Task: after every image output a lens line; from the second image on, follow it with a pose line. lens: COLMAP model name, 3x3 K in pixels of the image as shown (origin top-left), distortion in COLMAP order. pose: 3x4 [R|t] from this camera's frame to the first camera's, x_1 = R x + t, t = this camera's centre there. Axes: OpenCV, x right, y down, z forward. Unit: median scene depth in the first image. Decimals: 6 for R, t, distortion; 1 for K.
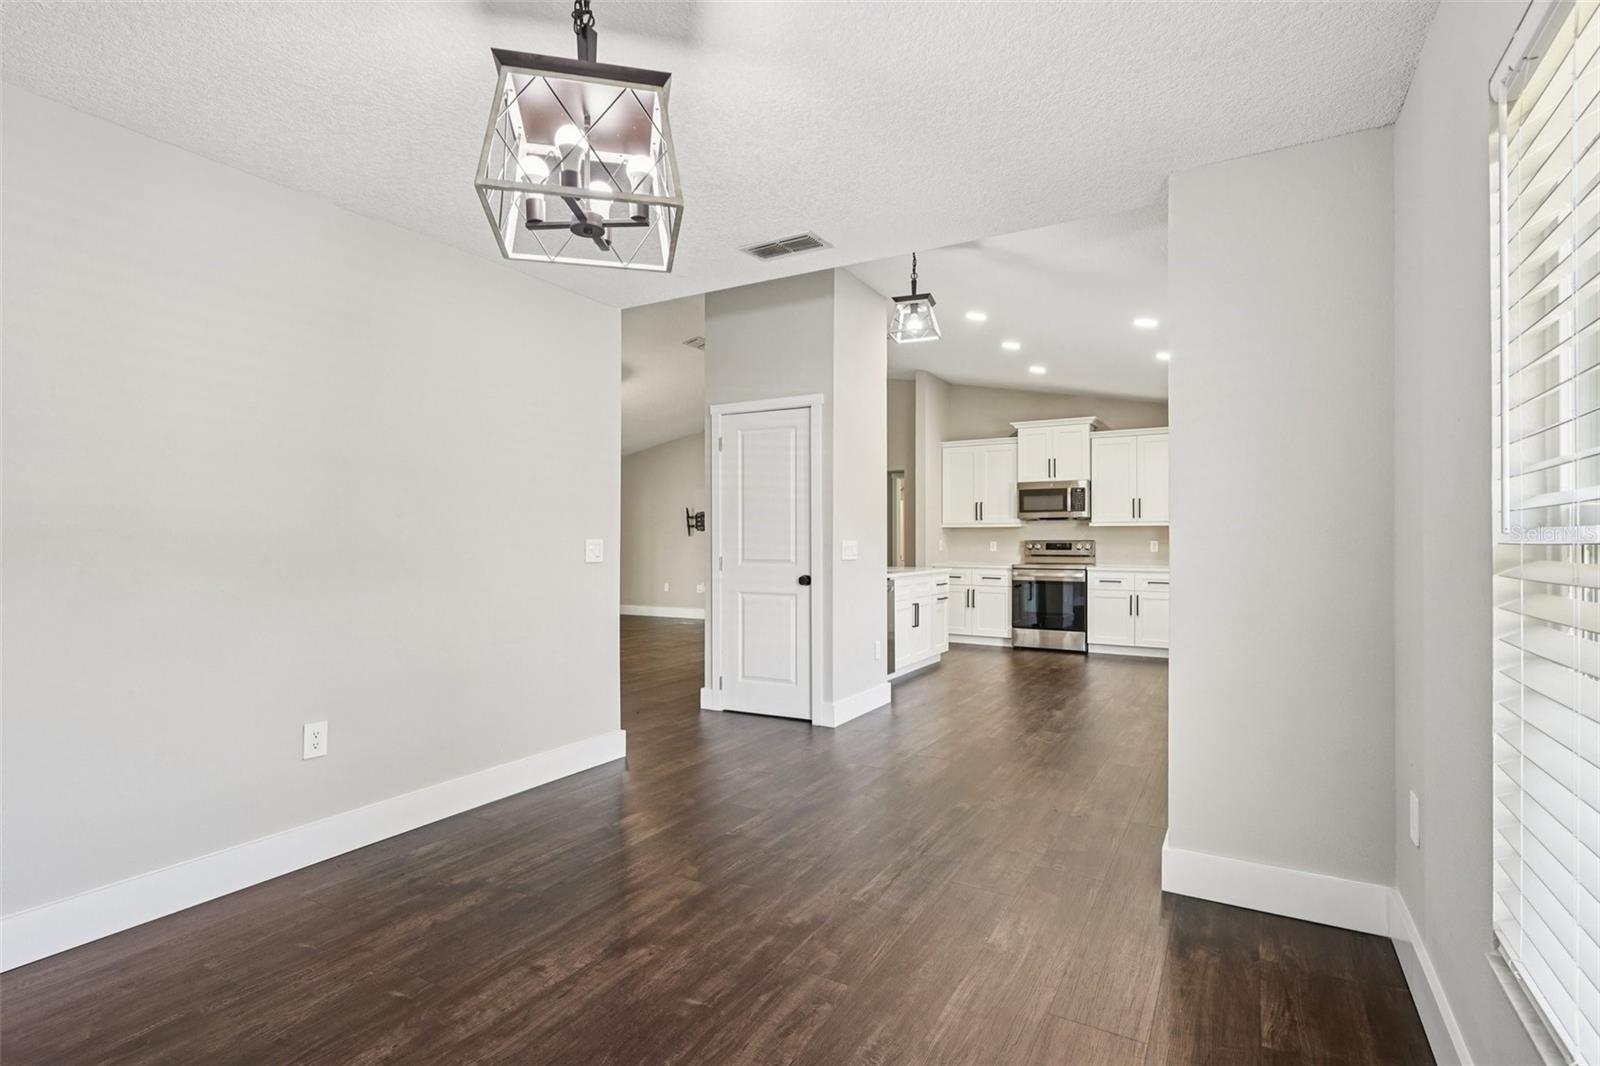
lens RADIAL K [[770.9, 0, 800.0], [0, 770.9, 533.0], [0, 0, 1]] dist [-0.000143, -0.000253]
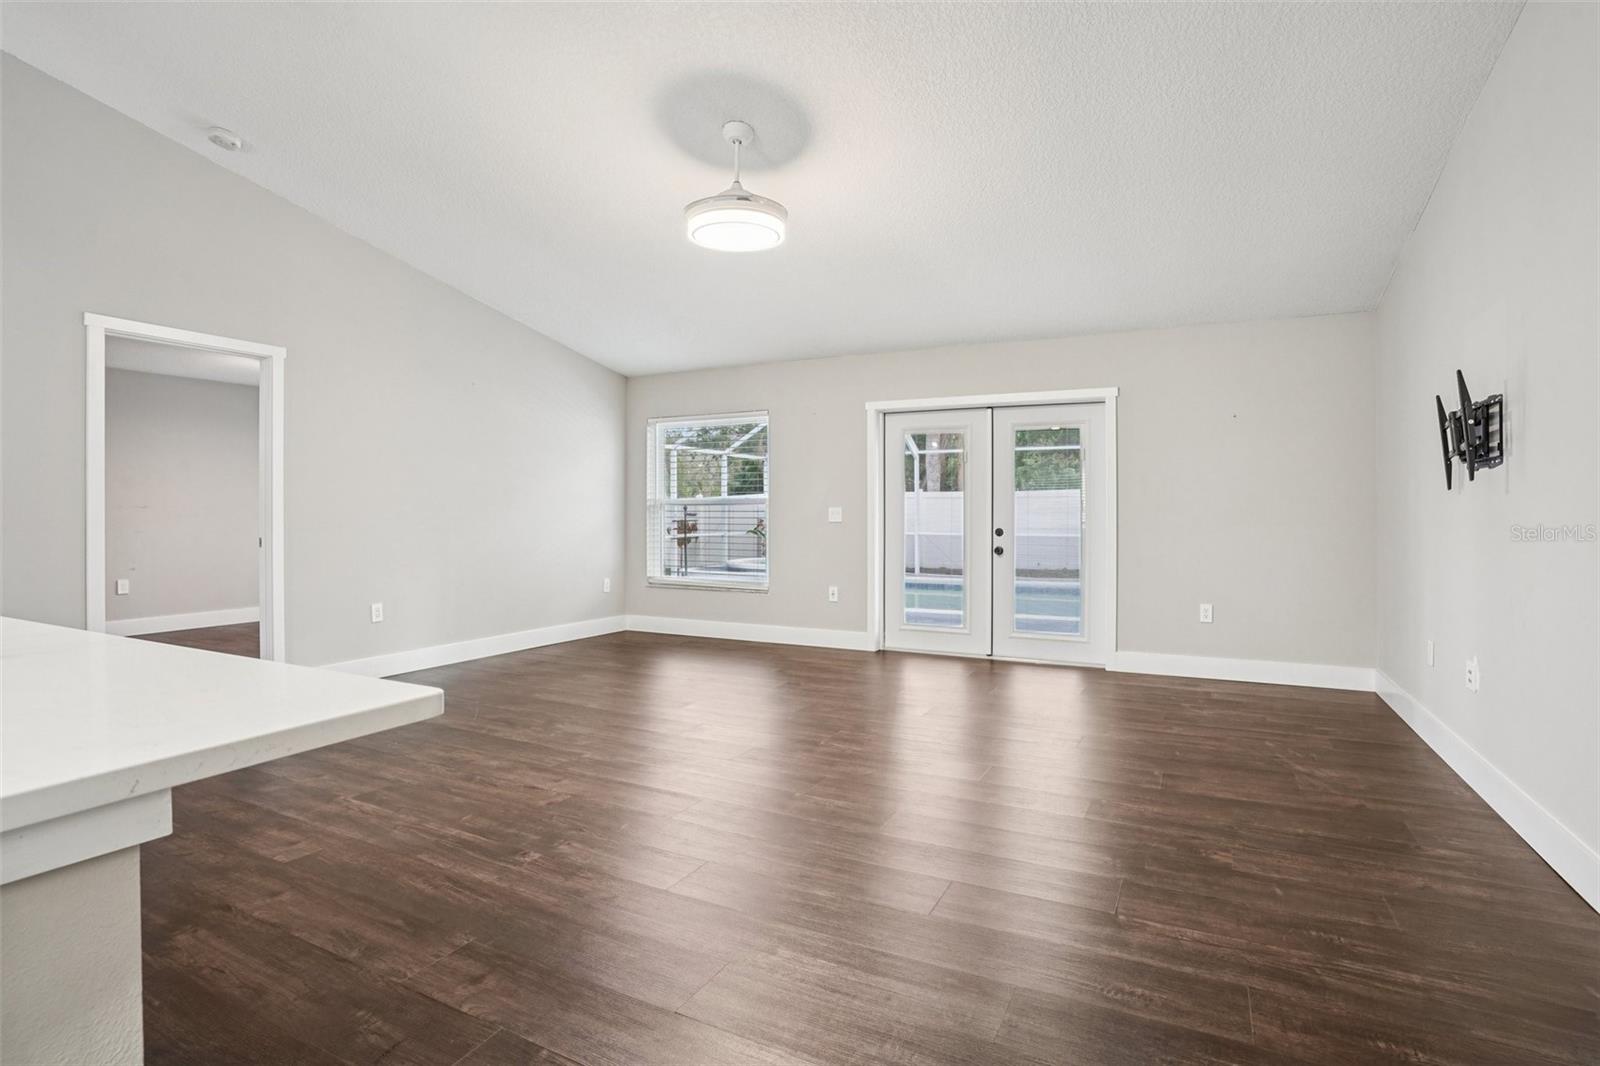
lens RADIAL K [[789.5, 0, 806.6], [0, 789.5, 506.1], [0, 0, 1]] dist [-0.067388, 0.026051]
pose [[0.052701, -0.009660, -0.998564, 0.179034], [0.008086, 0.999925, -0.009247, 0.015310], [0.998578, -0.007587, 0.052775, 0.992390]]
